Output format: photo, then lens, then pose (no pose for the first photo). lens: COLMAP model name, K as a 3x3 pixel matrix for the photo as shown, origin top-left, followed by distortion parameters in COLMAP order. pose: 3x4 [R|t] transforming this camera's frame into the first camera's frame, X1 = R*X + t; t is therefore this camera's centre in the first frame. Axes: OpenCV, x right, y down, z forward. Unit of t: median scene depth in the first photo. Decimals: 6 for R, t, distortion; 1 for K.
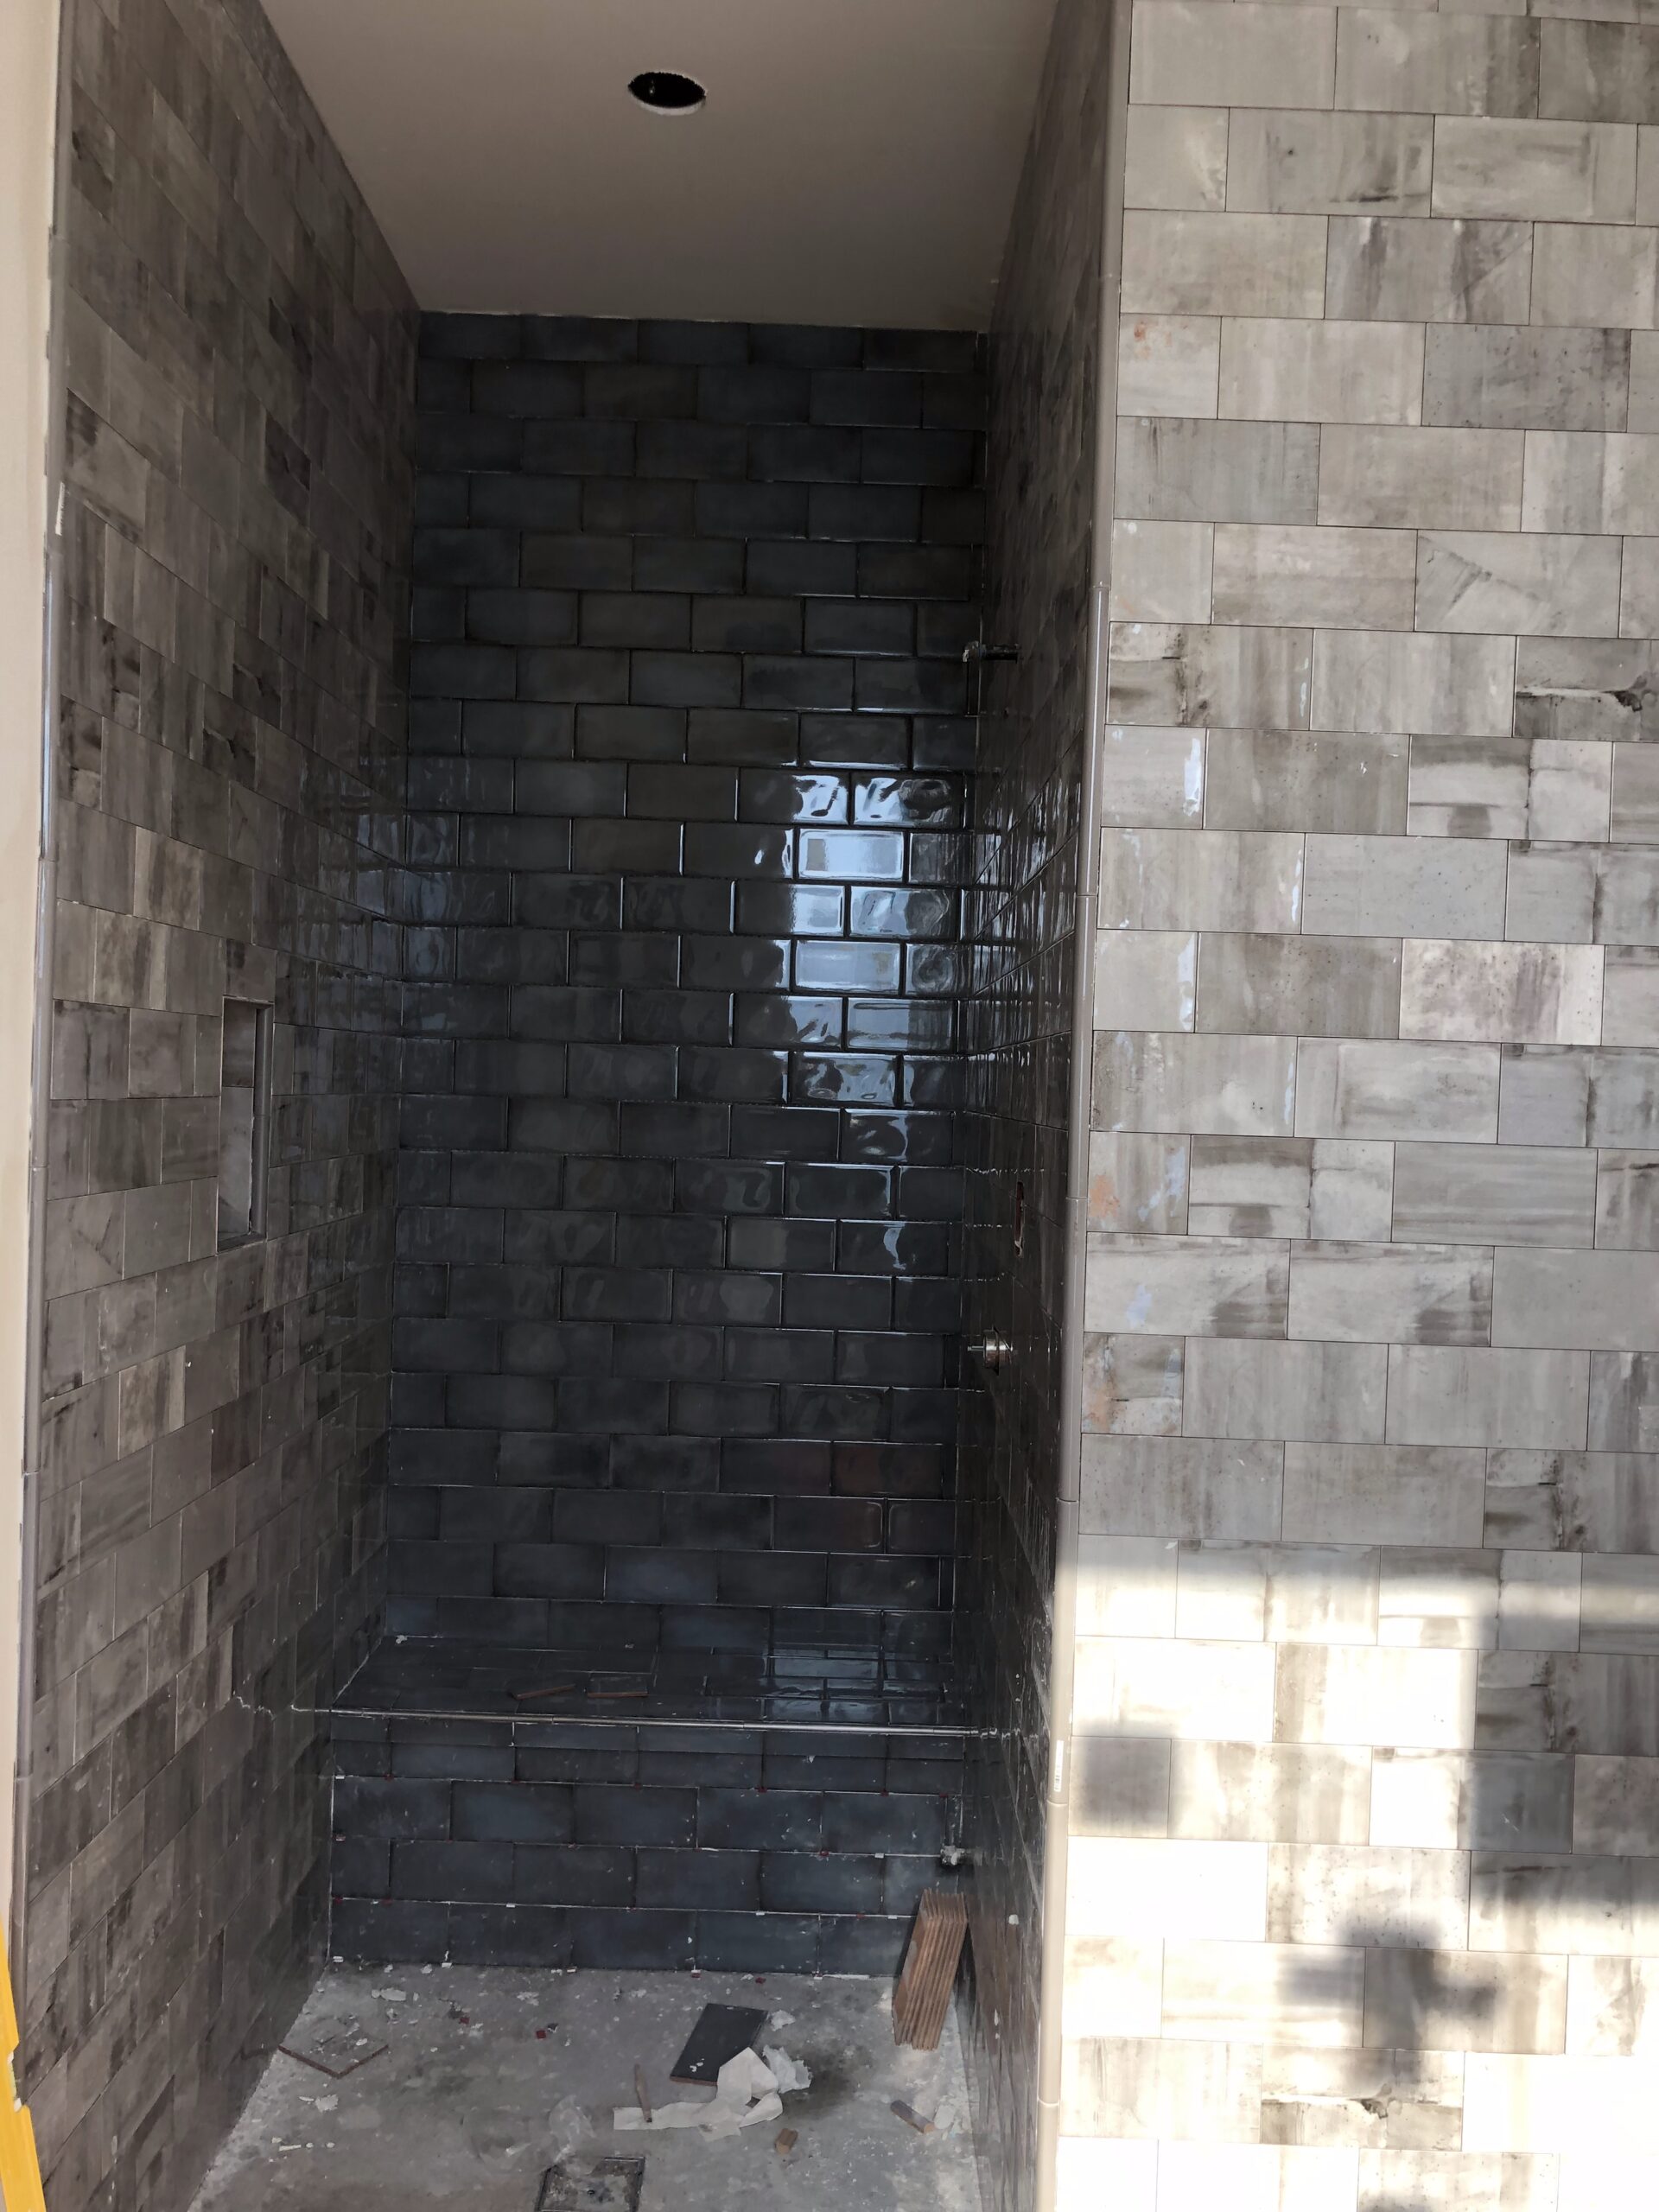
lens RADIAL K [[1816.1, 0, 829.5], [0, 1816.1, 1106.0], [0, 0, 1]] dist [-0.021760, 0.042962]
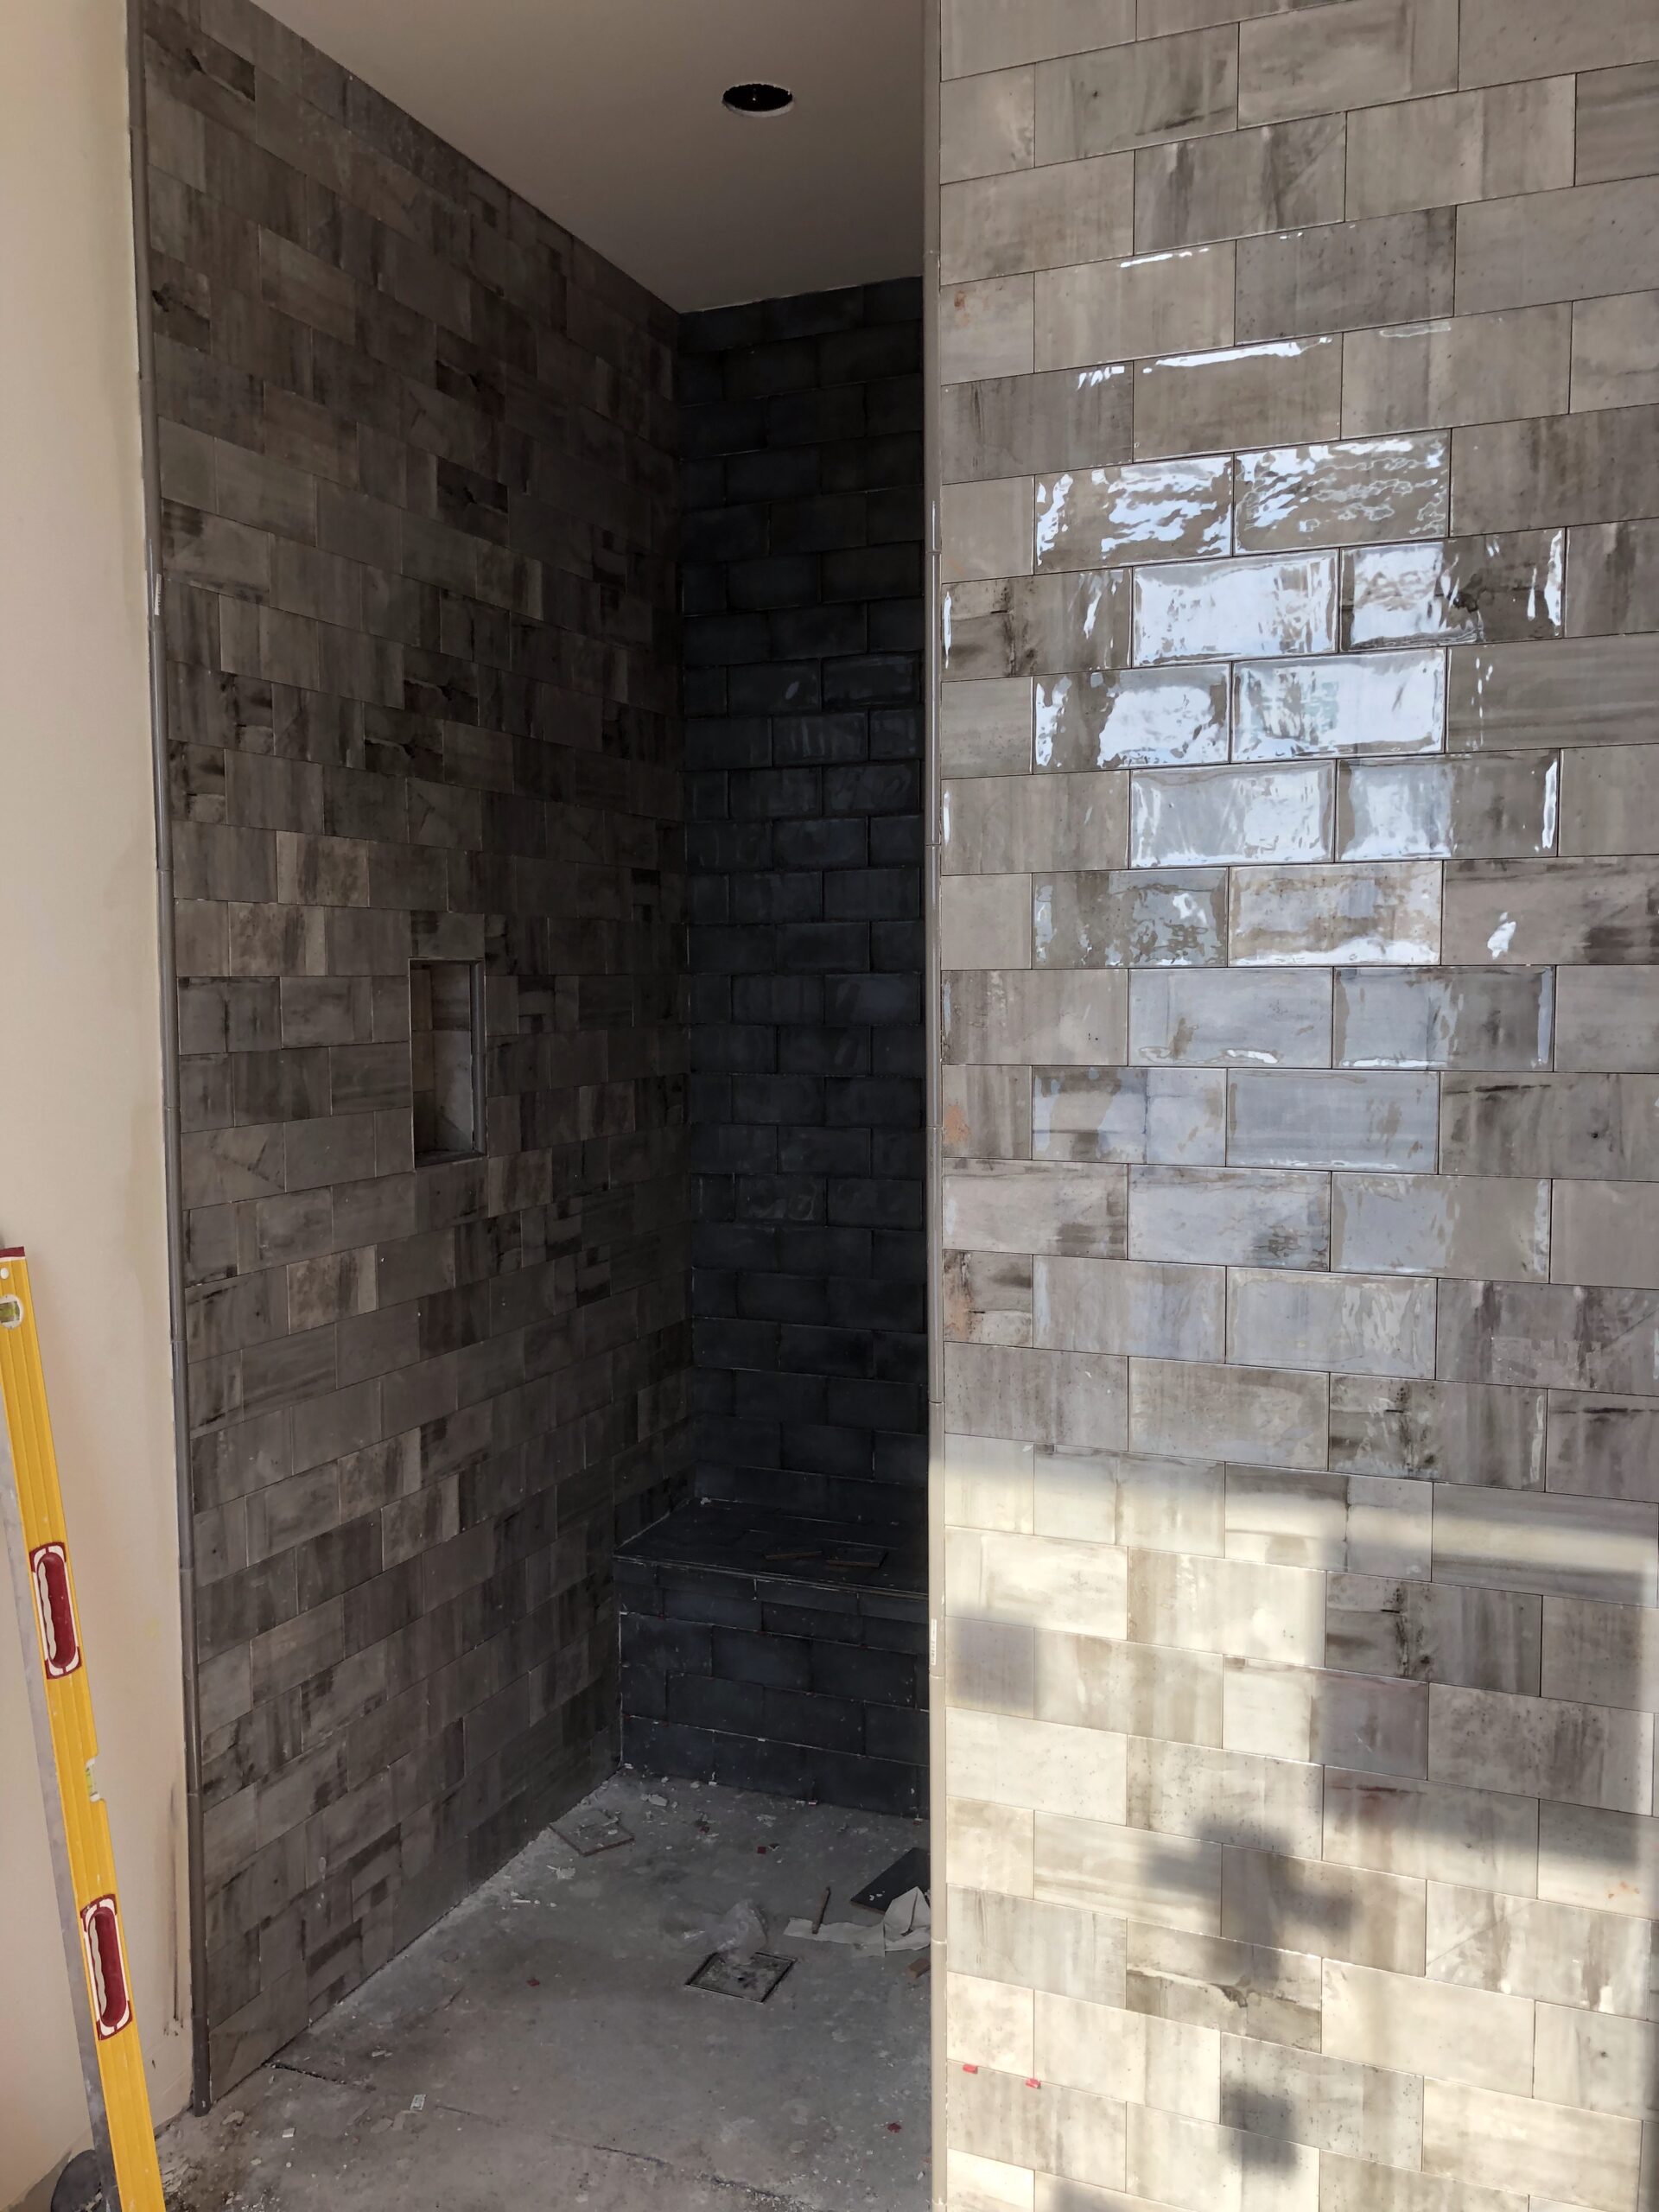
lens RADIAL K [[1820.6, 0, 827.0], [0, 1820.6, 1093.7], [0, 0, 1]] dist [-0.005661, 0.013303]
pose [[0.924162, -0.013505, -0.381761, 0.490818], [0.032673, 0.998507, 0.043770, -0.017814], [0.380600, -0.052924, 0.923224, -0.025453]]
